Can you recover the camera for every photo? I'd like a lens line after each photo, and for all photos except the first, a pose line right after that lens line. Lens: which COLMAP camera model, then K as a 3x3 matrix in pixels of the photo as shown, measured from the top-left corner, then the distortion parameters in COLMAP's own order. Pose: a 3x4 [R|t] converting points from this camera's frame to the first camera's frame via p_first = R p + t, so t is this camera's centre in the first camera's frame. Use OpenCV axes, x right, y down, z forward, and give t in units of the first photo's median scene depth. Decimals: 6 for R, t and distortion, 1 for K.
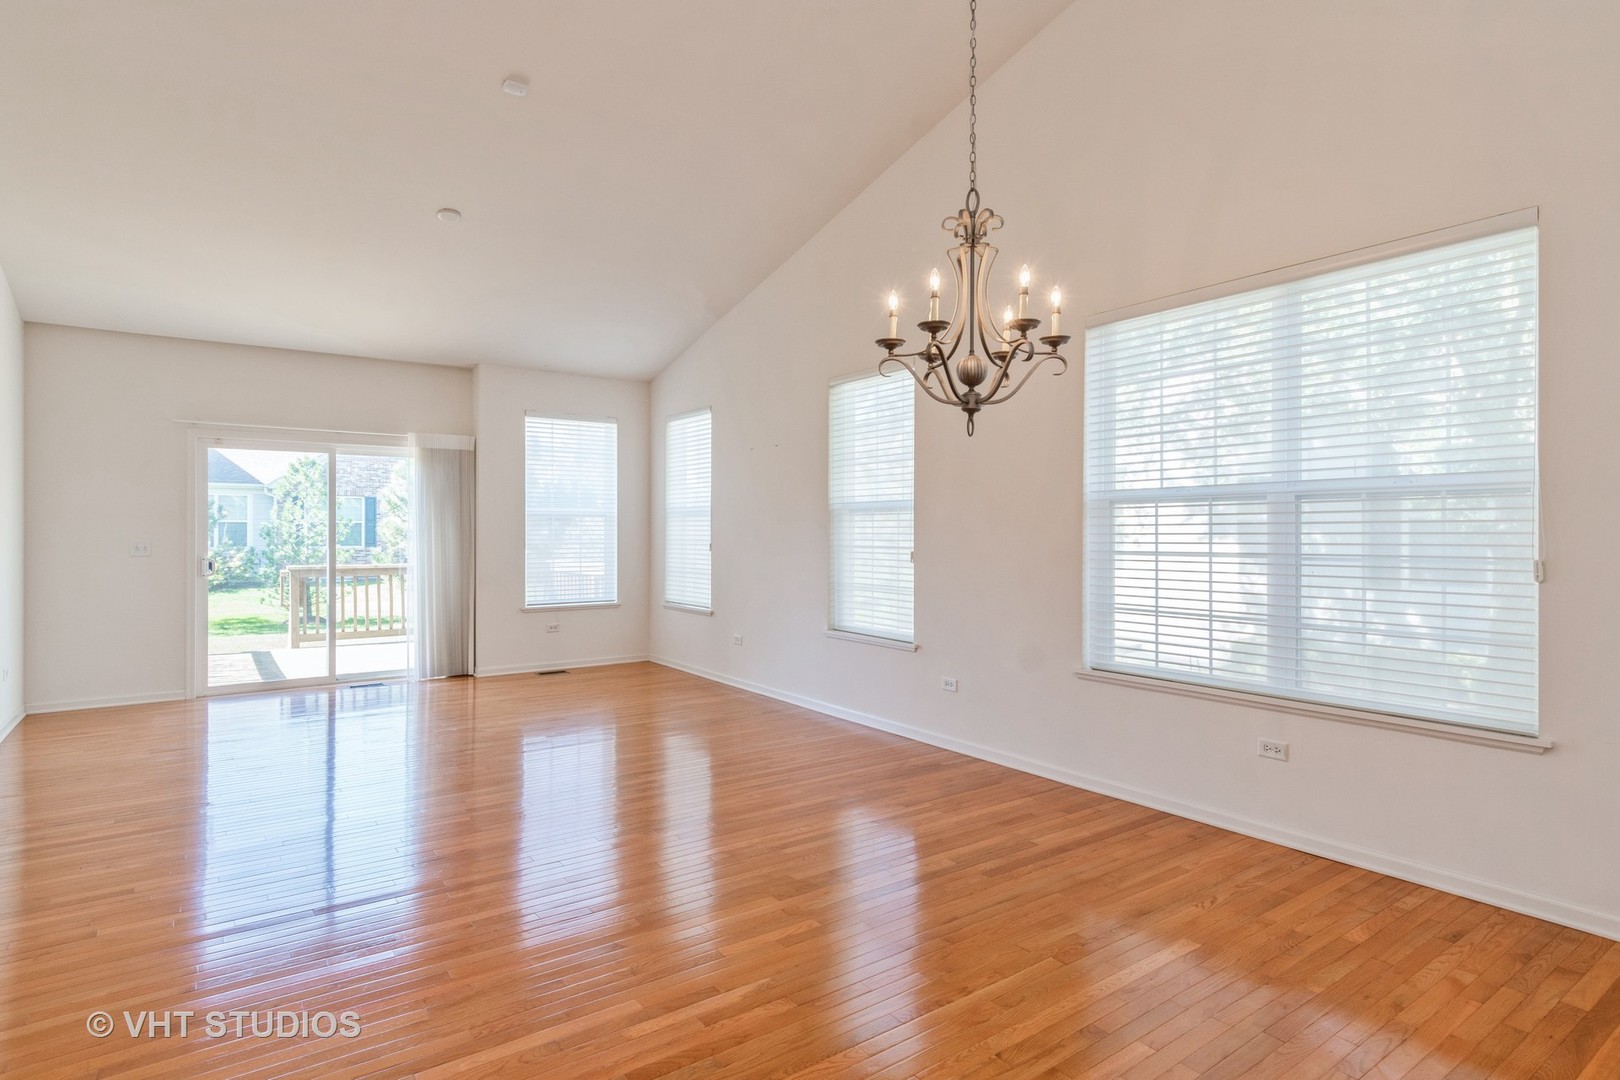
lens RADIAL K [[845.2, 0, 810.0], [0, 845.2, 540.0], [0, 0, 1]] dist [0.003772, 0.000479]
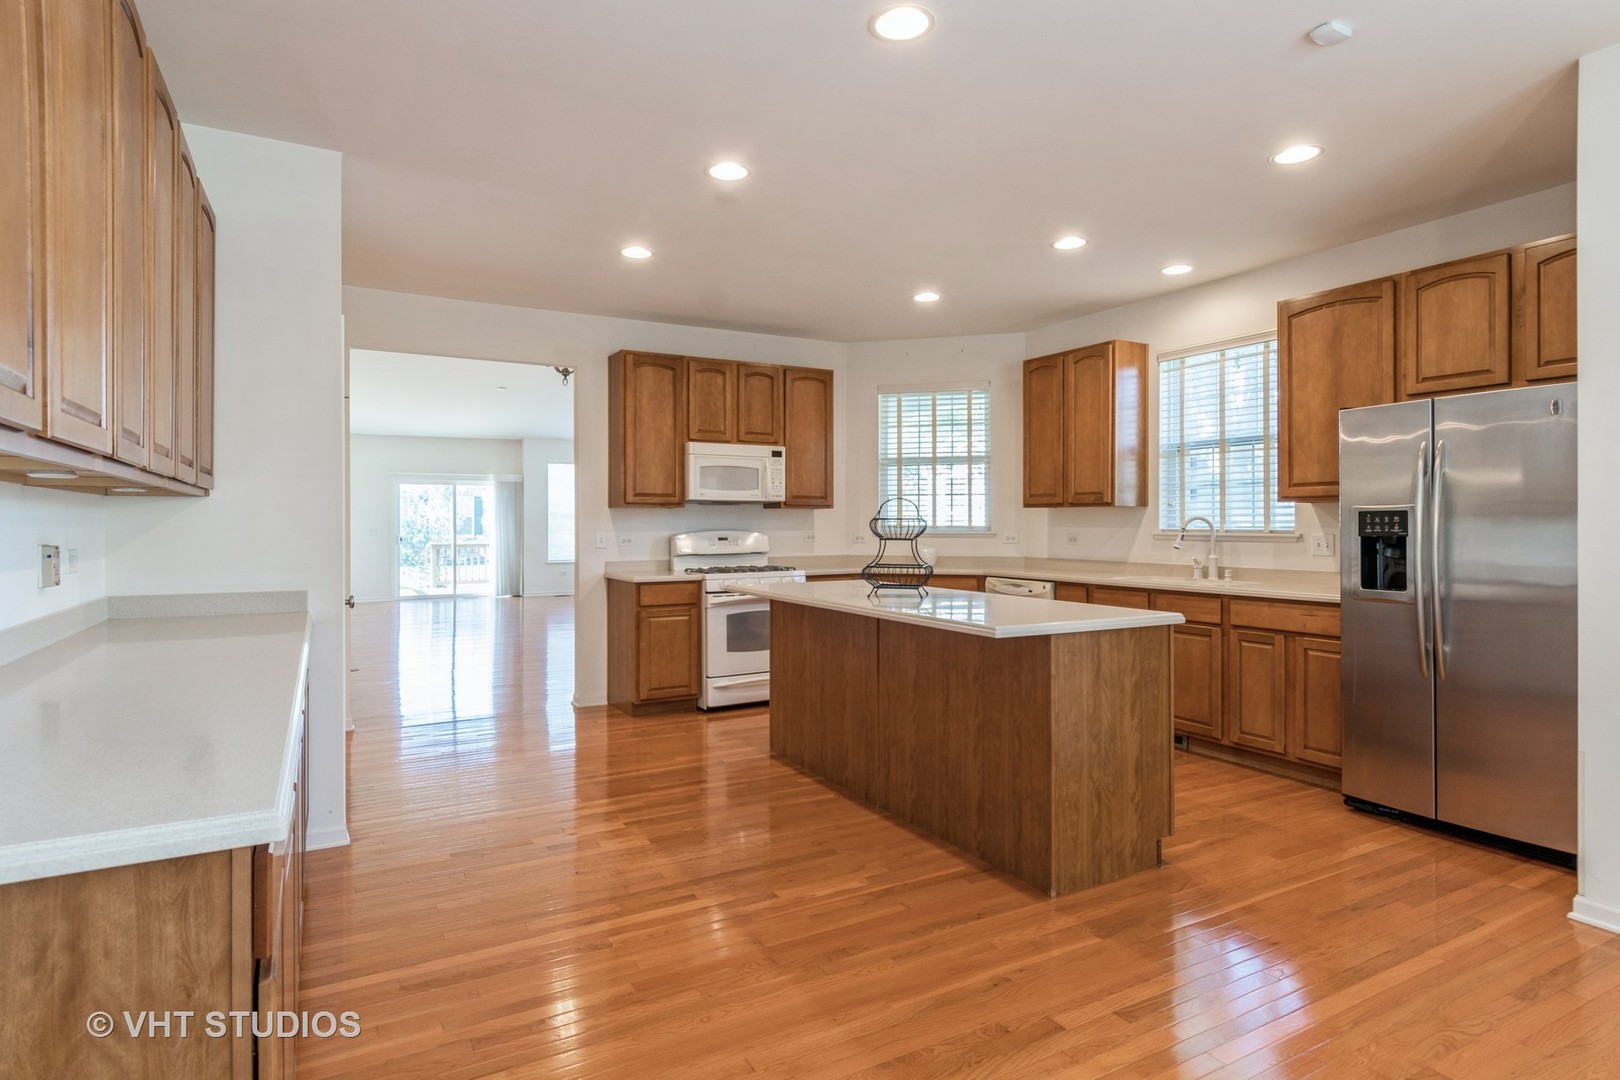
lens RADIAL K [[845.2, 0, 810.0], [0, 845.2, 540.0], [0, 0, 1]] dist [0.003772, 0.000479]
pose [[0.993959, -0.002690, -0.109718, 0.492009], [0.003982, 0.999925, 0.011556, 0.008565], [0.109679, -0.011923, 0.993896, -0.898615]]
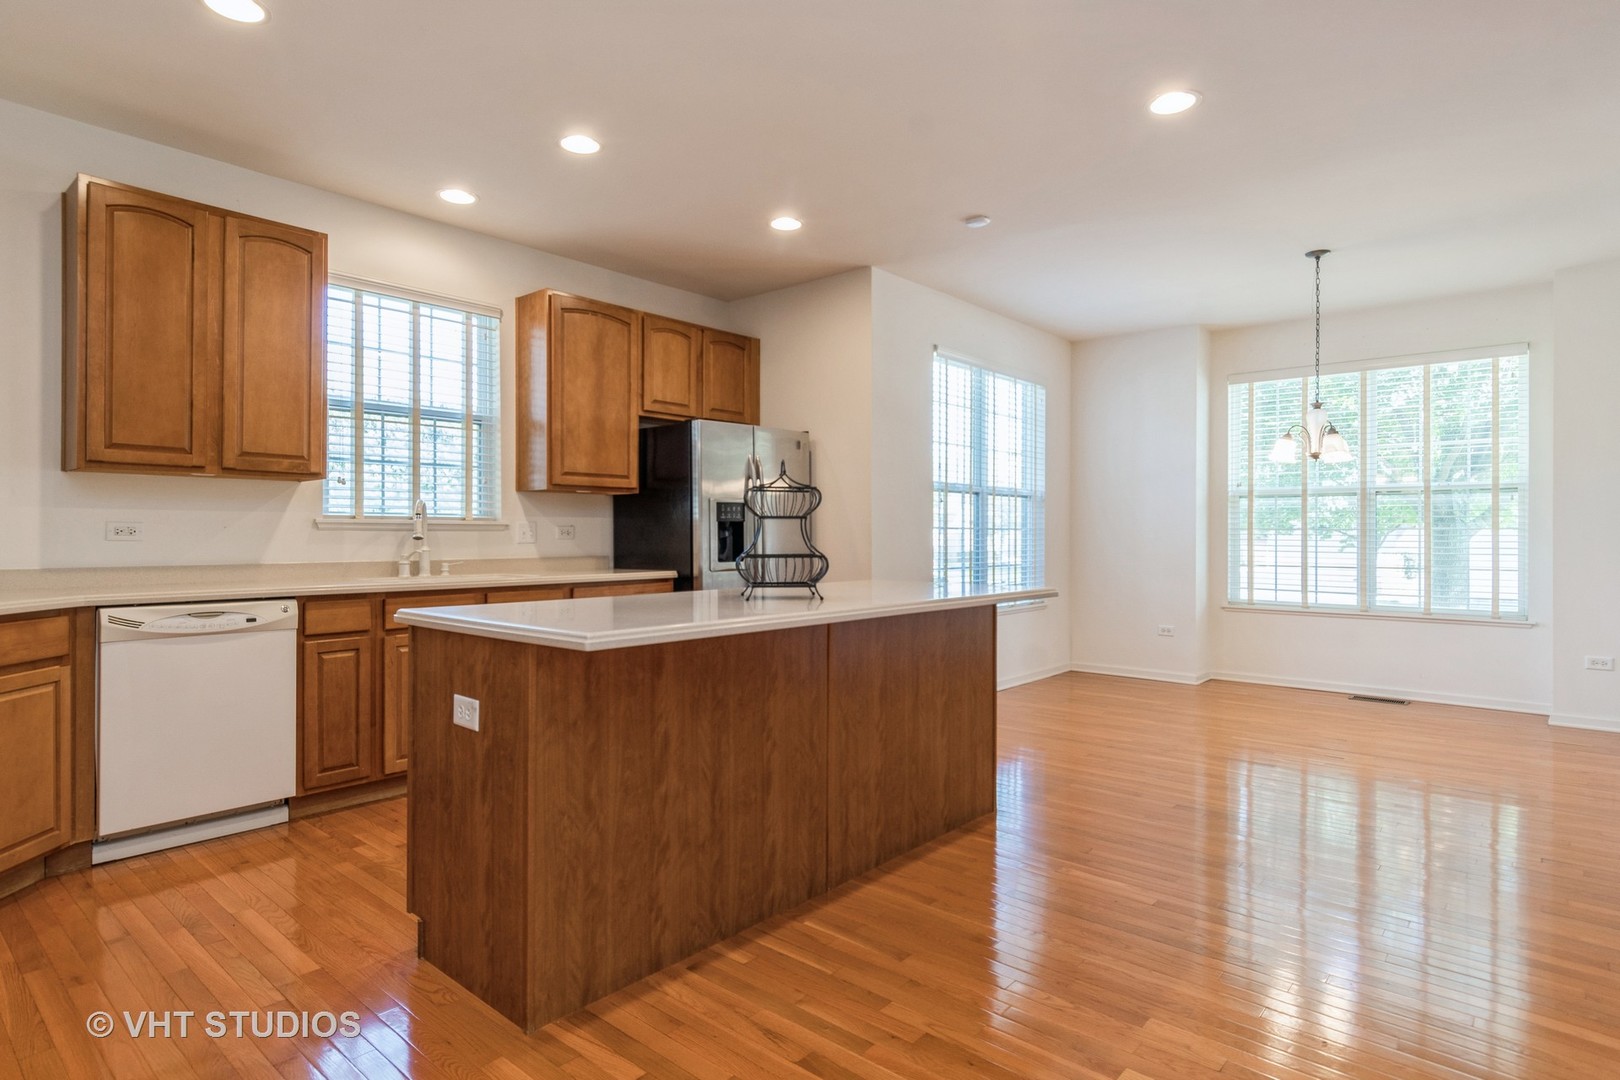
lens RADIAL K [[845.2, 0, 810.0], [0, 845.2, 540.0], [0, 0, 1]] dist [0.003772, 0.000479]
pose [[-0.213917, -0.012323, 0.976774, -0.955826], [0.004636, 0.999896, 0.013630, 0.049053], [-0.976841, 0.007445, -0.213838, 1.431764]]
